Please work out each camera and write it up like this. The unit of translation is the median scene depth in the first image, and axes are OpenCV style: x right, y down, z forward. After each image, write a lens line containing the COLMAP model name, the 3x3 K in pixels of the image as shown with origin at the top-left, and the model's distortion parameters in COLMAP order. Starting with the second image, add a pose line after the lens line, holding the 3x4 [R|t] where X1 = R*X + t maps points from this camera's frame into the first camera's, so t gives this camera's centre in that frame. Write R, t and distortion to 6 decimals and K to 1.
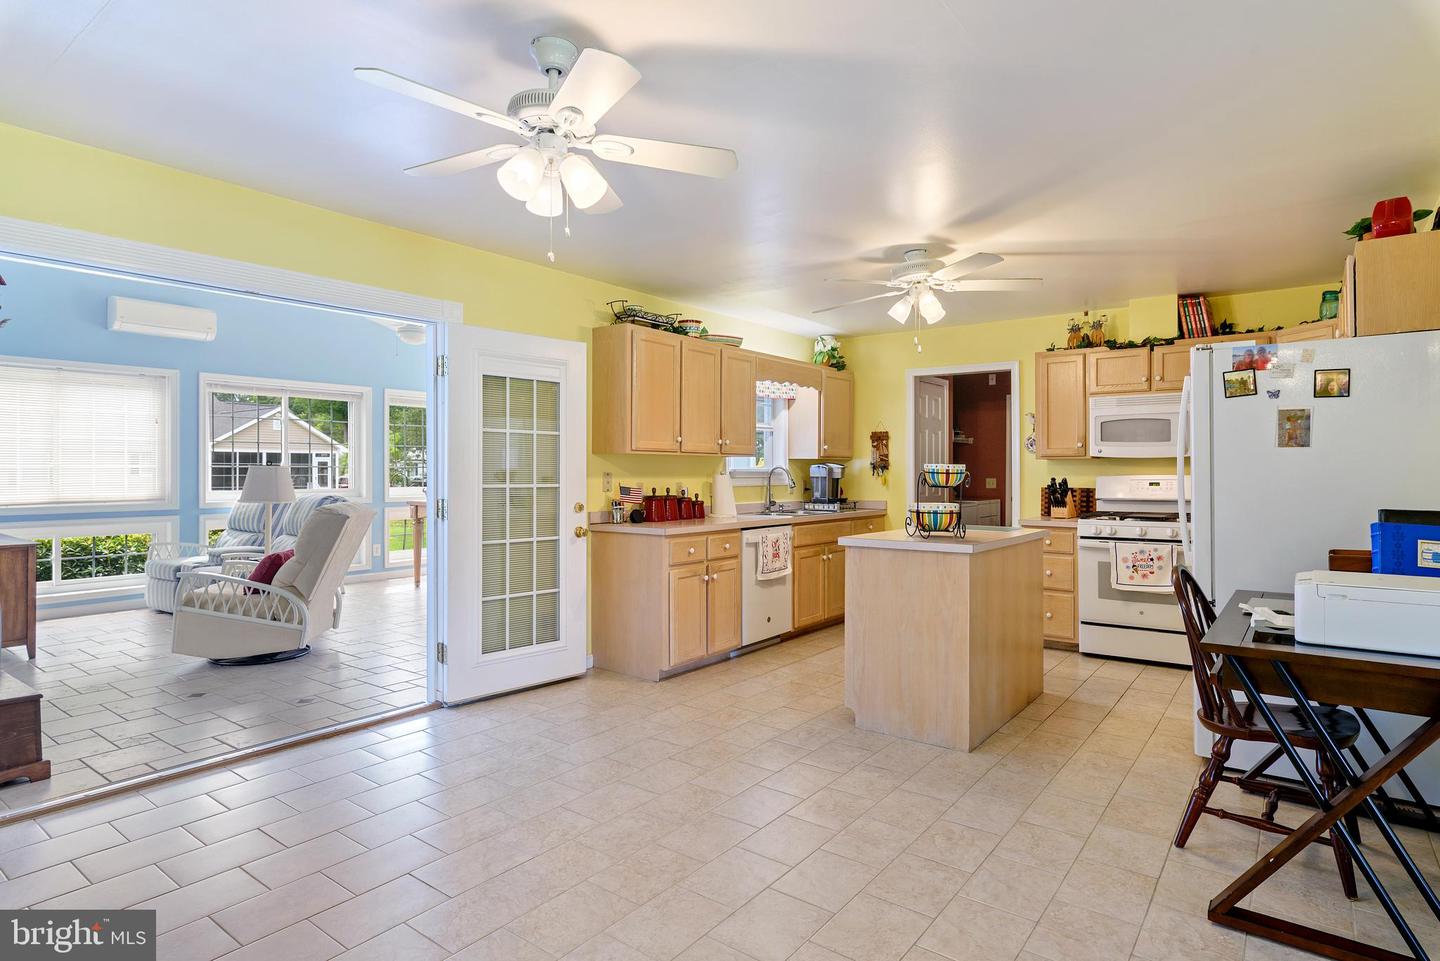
lens RADIAL K [[779.5, 0, 714.4], [0, 779.5, 470.0], [0, 0, 1]] dist [0.002604, -0.000088]
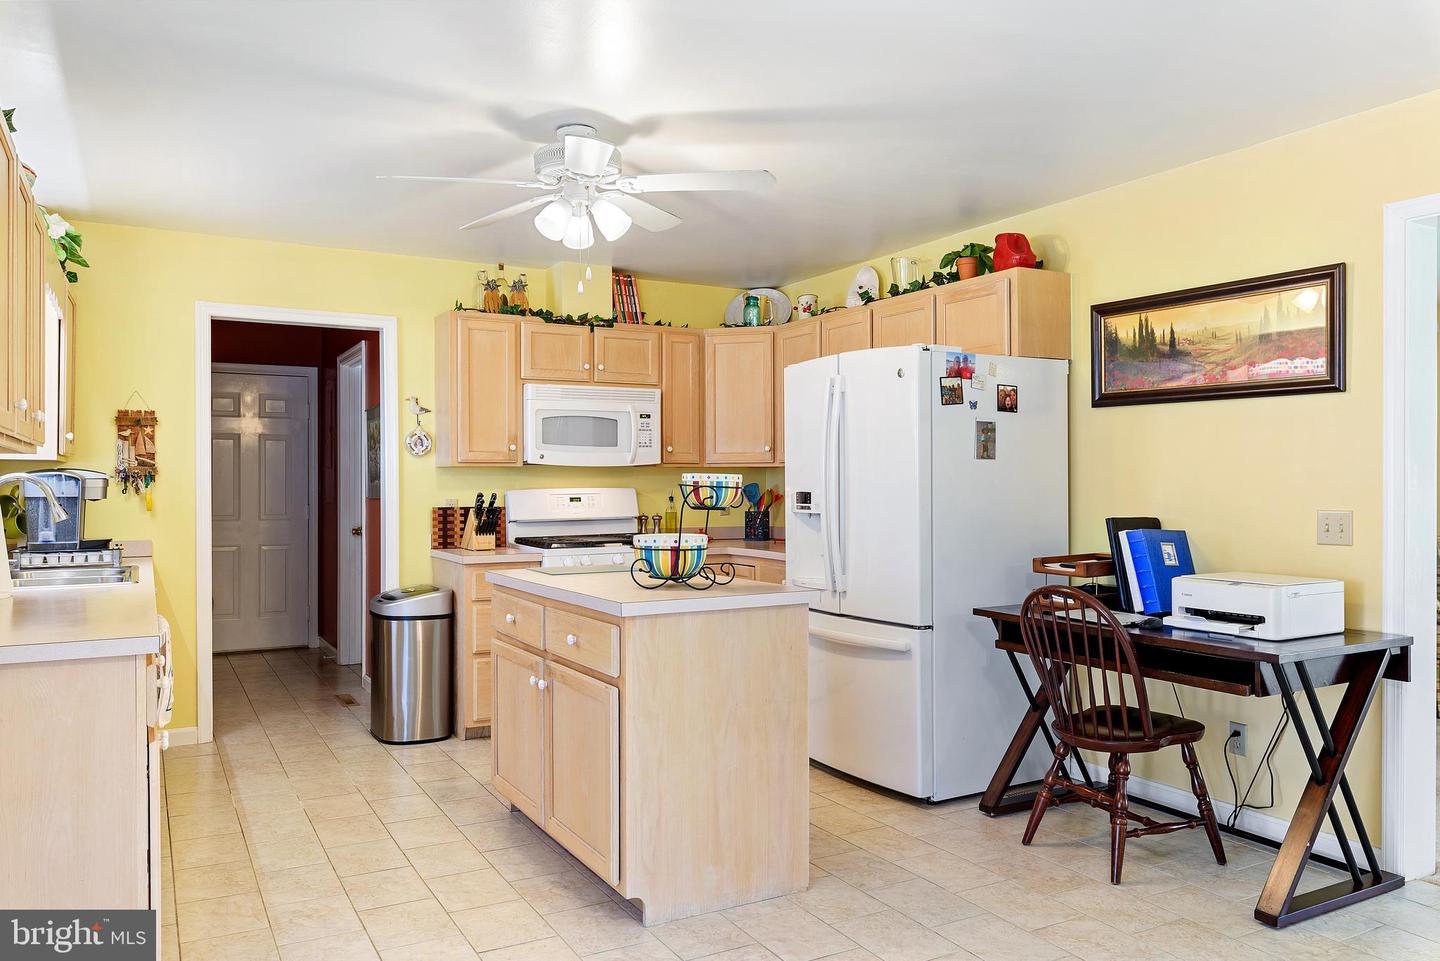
lens RADIAL K [[1044.2, 0, 720.8], [0, 1044.2, 483.0], [0, 0, 1]] dist [0.005327, -0.007928]
pose [[0.398371, -0.003586, 0.917218, -0.397155], [0.001268, 0.999994, 0.003360, -0.002343], [-0.917224, -0.000176, 0.398373, 0.498535]]
